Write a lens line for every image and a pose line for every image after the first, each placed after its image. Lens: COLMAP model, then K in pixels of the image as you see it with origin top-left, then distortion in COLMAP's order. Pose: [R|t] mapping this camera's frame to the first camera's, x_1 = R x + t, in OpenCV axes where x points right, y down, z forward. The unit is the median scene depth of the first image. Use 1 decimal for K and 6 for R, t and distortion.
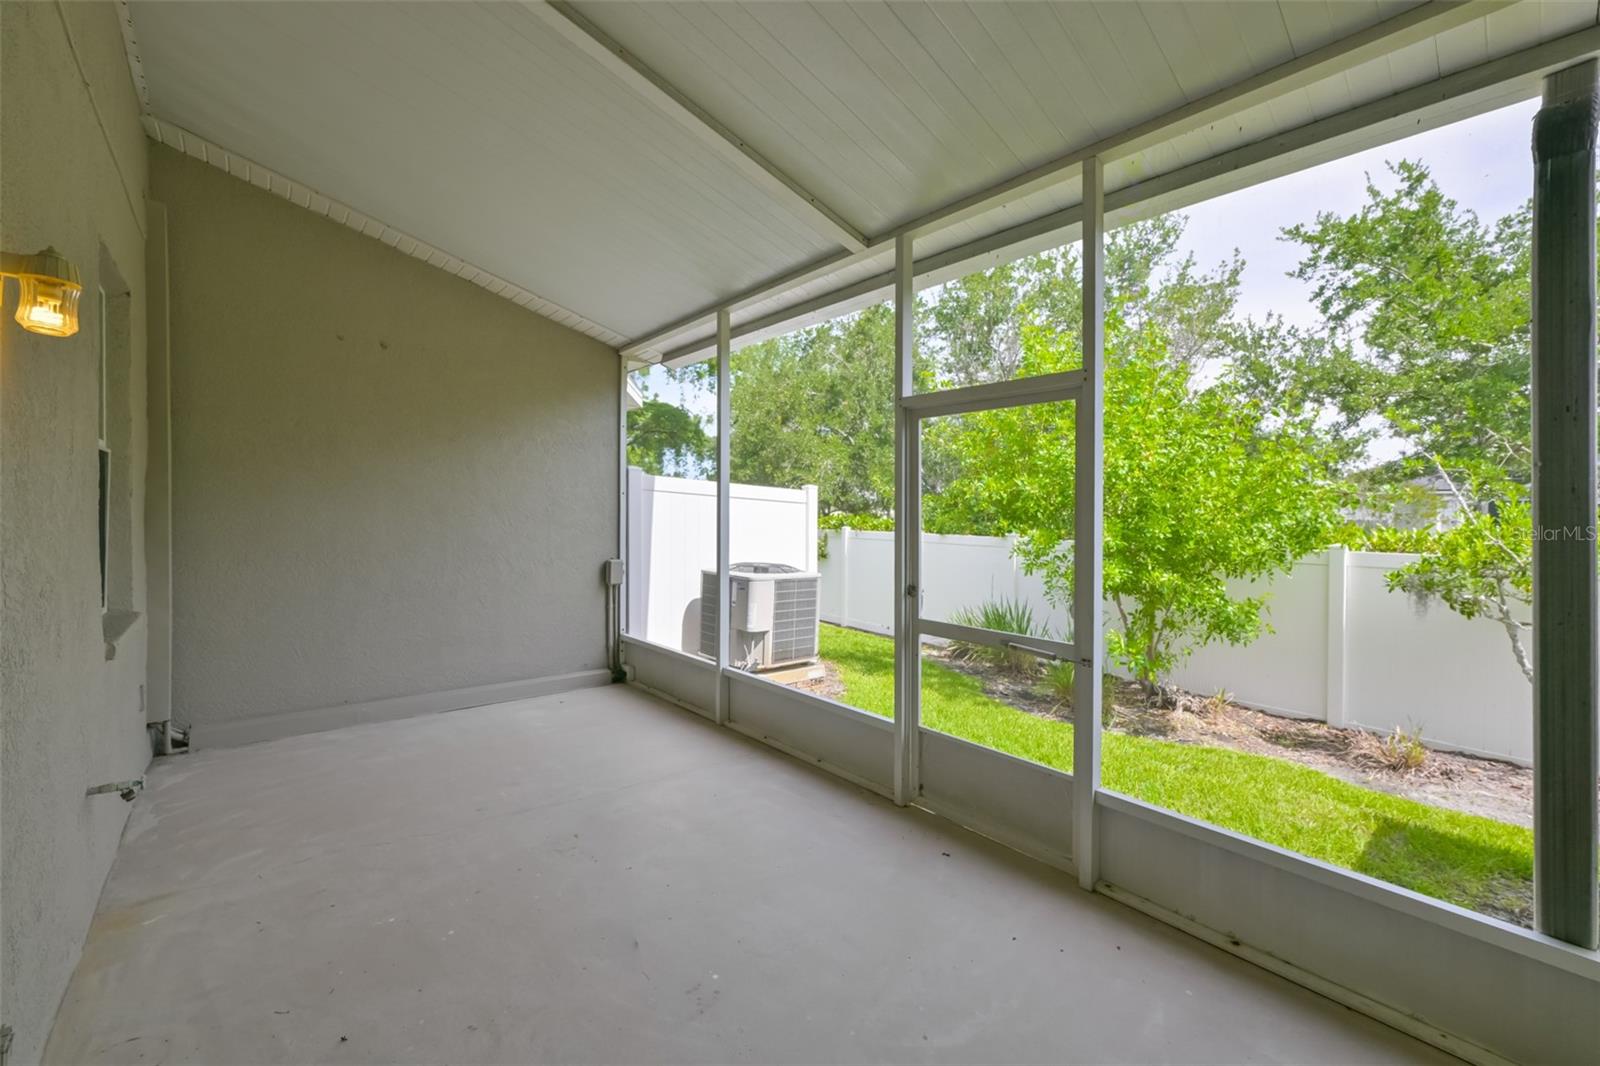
lens RADIAL K [[635.8, 0, 799.3], [0, 635.8, 537.4], [0, 0, 1]] dist [-0.000968, -0.000158]
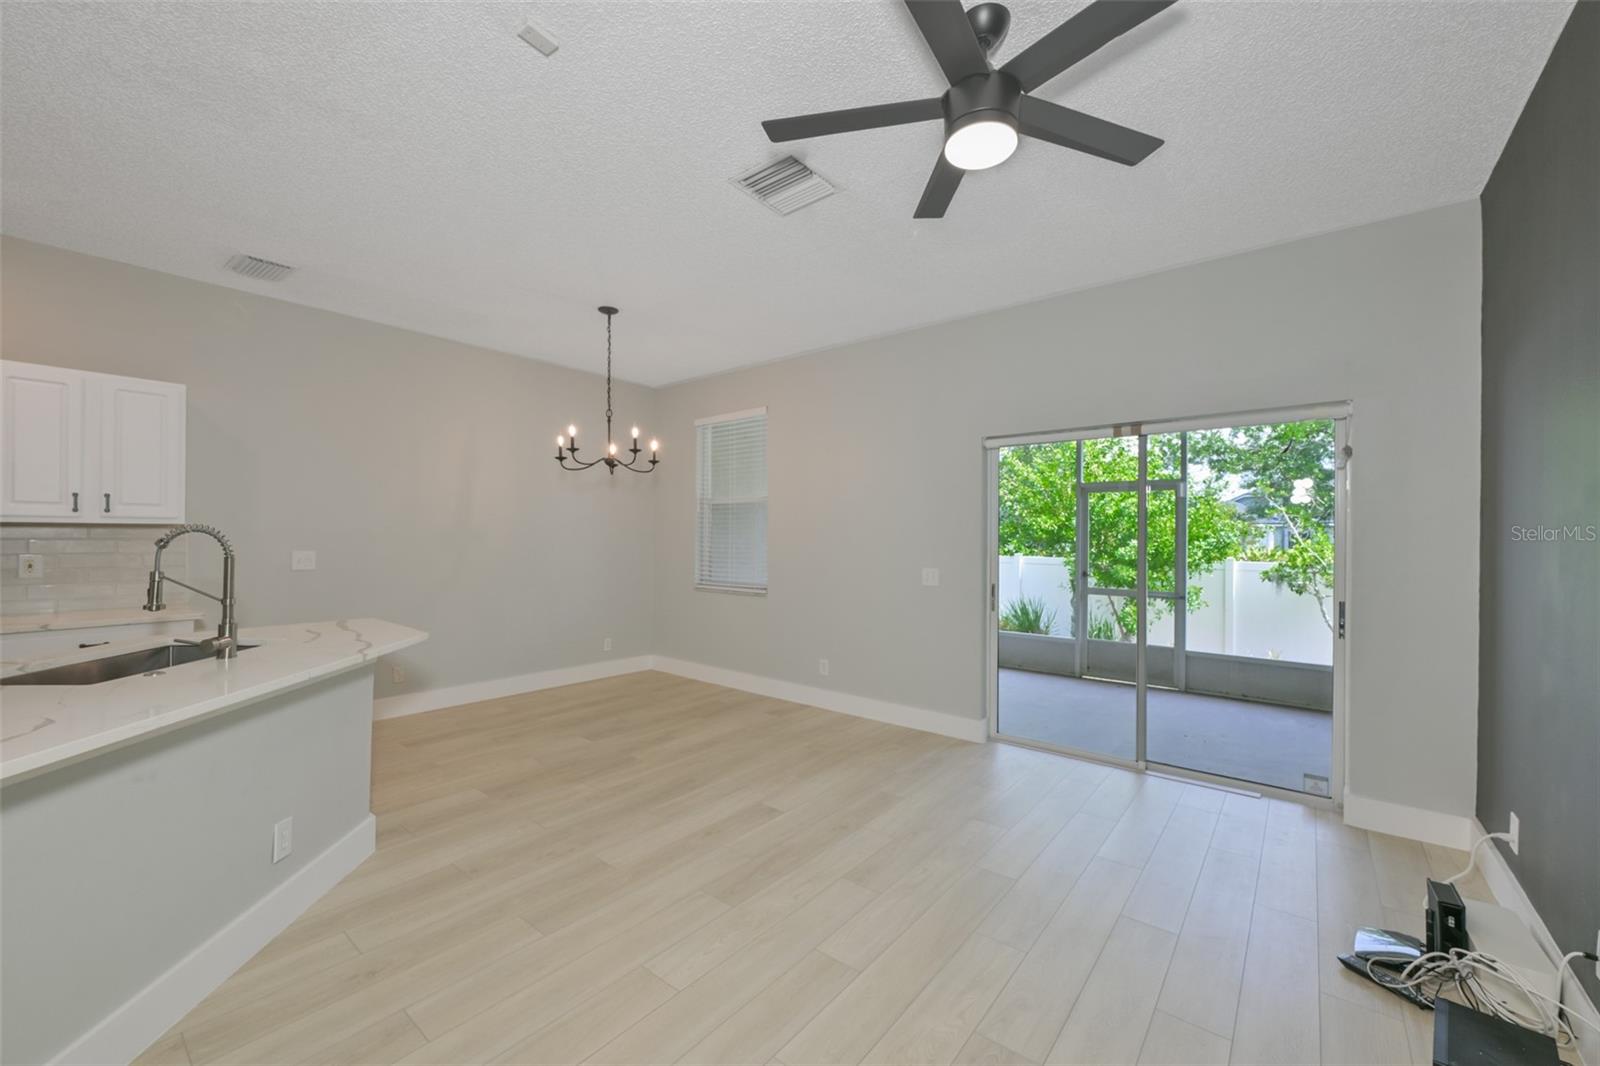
lens RADIAL K [[625.3, 0, 800.0], [0, 625.3, 533.0], [0, 0, 1]] dist [-0.001357, -0.000356]
pose [[0.986348, 0.008489, 0.164456, -0.734710], [-0.001646, 0.999129, -0.041703, 0.022952], [-0.164666, 0.040863, 0.985503, -0.605375]]
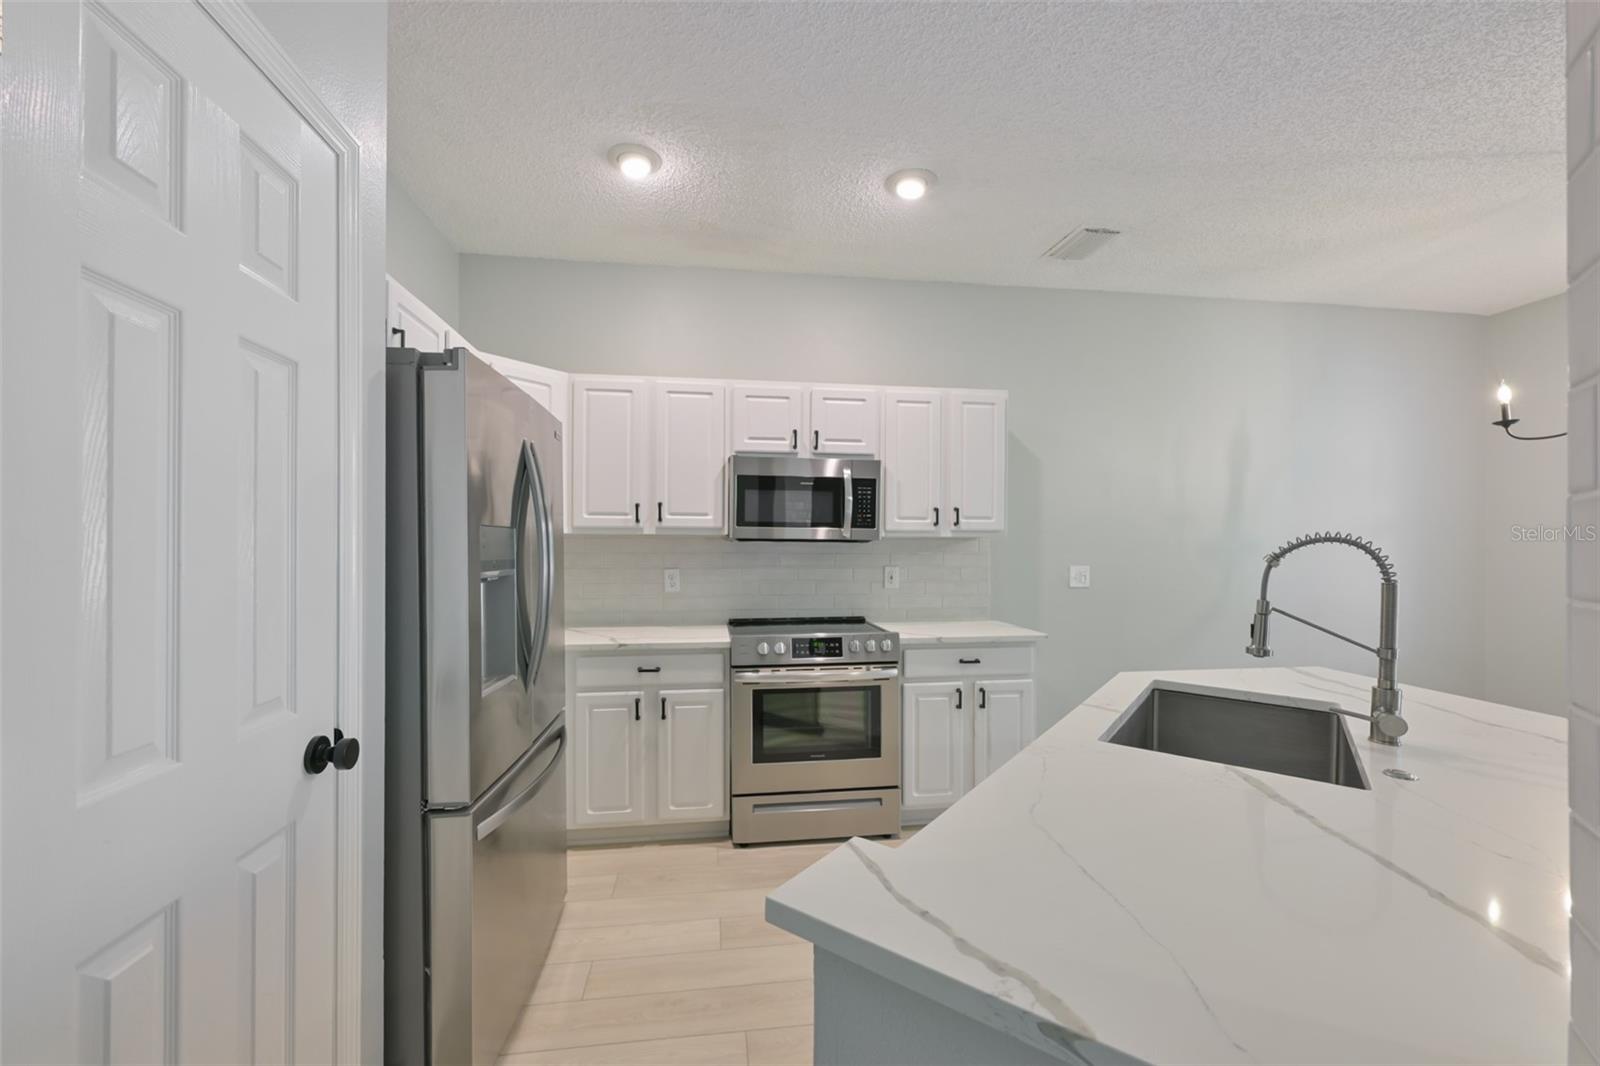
lens RADIAL K [[635.1, 0, 798.0], [0, 635.1, 545.6], [0, 0, 1]] dist [-0.000032, 0.000078]
pose [[0.832792, 0.002429, -0.553581, -1.115129], [-0.024113, 0.999200, -0.031892, 0.021055], [0.553061, 0.039908, 0.832184, -0.487435]]
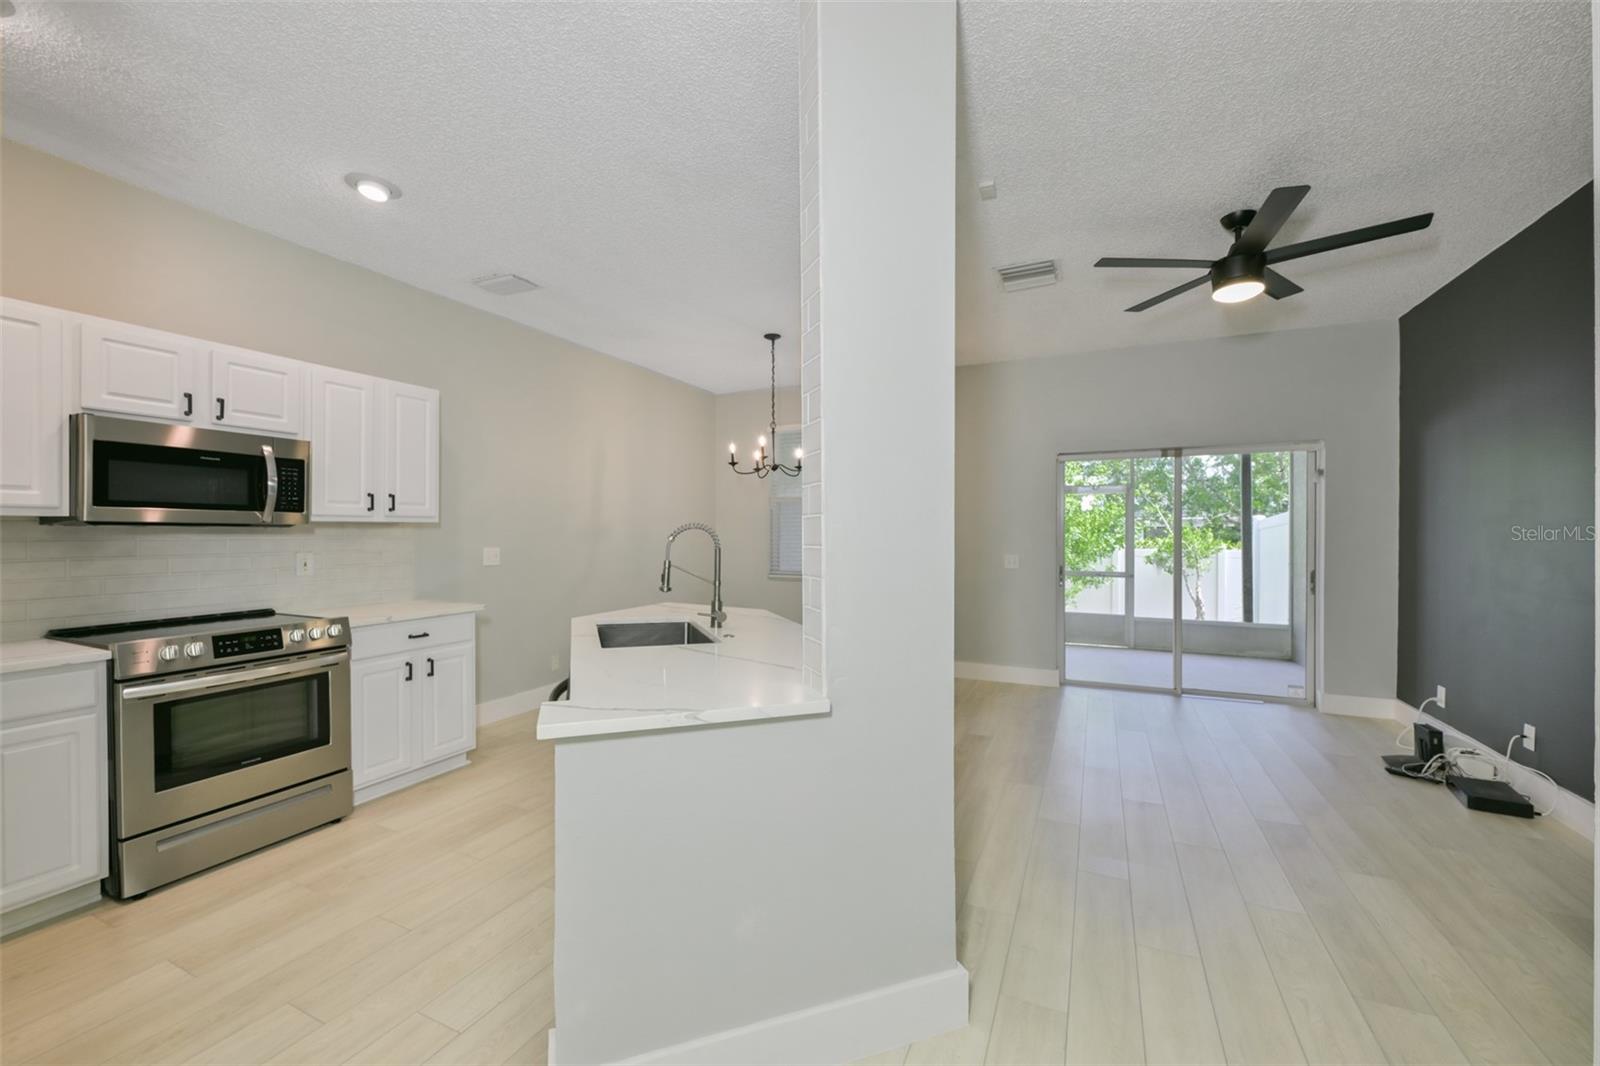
lens RADIAL K [[631.0, 0, 800.0], [0, 631.0, 533.0], [0, 0, 1]] dist [0.000104, 0.000063]
pose [[0.918631, -0.000460, 0.395117, -1.207871], [0.014102, 0.999400, -0.031621, 0.027146], [-0.394866, 0.034620, 0.918086, -0.656916]]
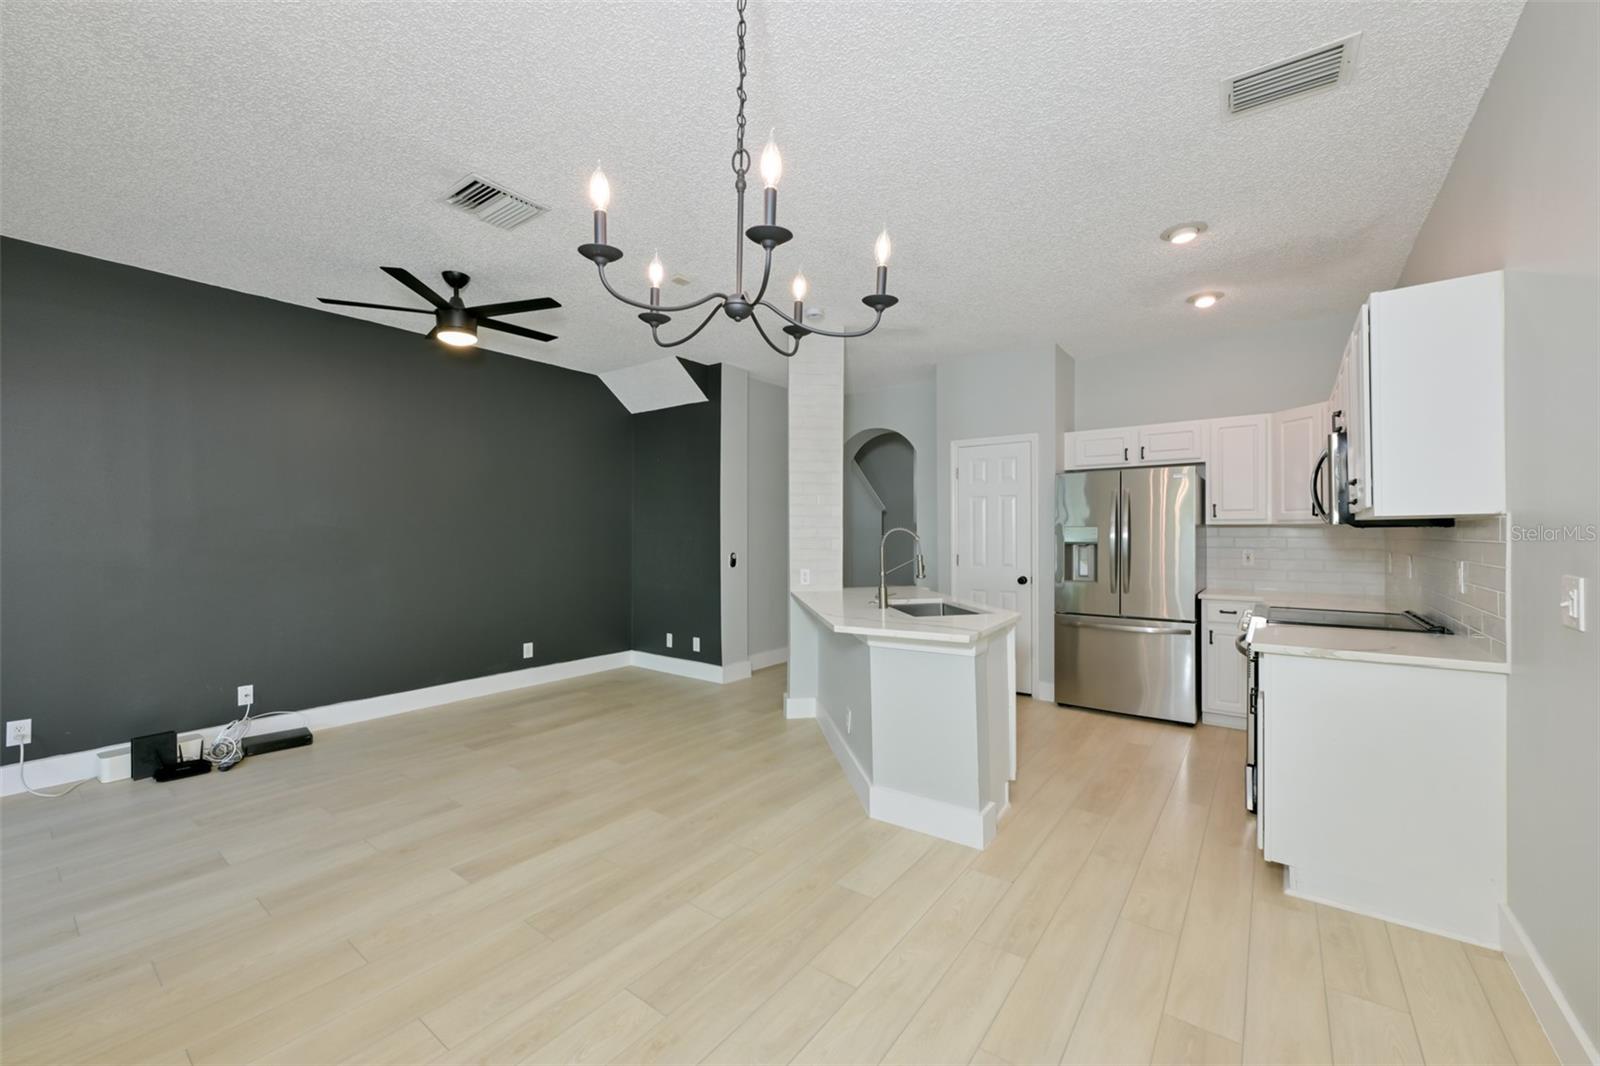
lens RADIAL K [[631.0, 0, 800.0], [0, 631.0, 533.0], [0, 0, 1]] dist [0.000104, 0.000063]
pose [[-0.979052, 0.002027, -0.203600, -0.817474], [-0.004917, 0.999423, 0.033597, -0.016904], [0.203551, 0.033894, -0.978478, 0.560007]]
